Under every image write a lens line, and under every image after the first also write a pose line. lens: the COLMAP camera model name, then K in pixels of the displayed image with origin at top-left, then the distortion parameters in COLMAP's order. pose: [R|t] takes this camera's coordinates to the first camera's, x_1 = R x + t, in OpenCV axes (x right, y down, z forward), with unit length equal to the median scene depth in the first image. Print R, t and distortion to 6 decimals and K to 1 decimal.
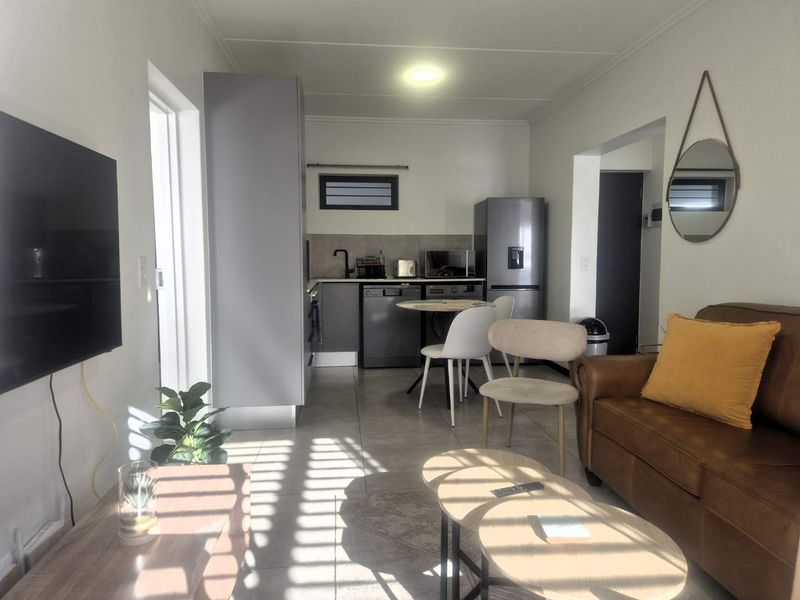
lens RADIAL K [[615.5, 0, 400.0], [0, 615.5, 300.0], [0, 0, 1]] dist [0.116144, -0.002513]
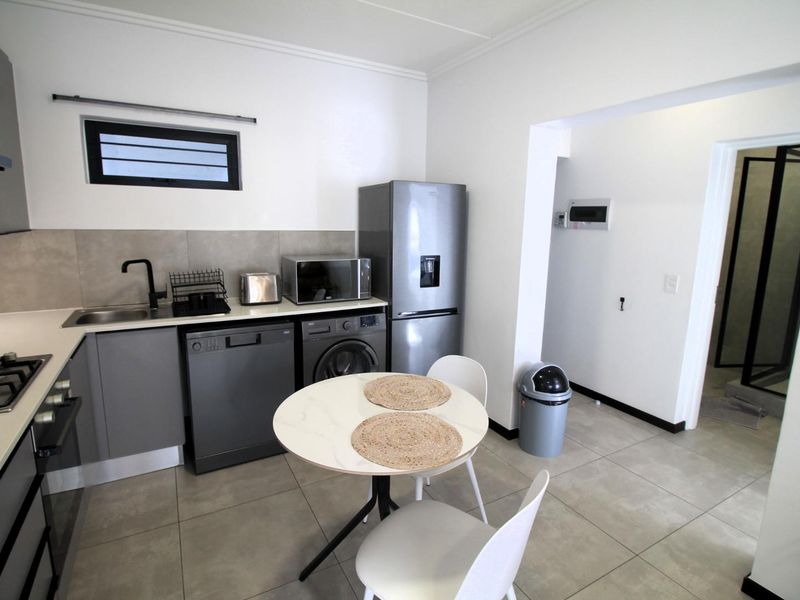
lens RADIAL K [[430.5, 0, 402.0], [0, 430.5, 292.2], [0, 0, 1]] dist [-0.000256, -0.001263]
pose [[0.917942, -0.049034, 0.393673, -0.030472], [0.004723, 0.993613, 0.112745, -0.094620], [-0.396687, -0.101634, 0.912310, 0.545099]]
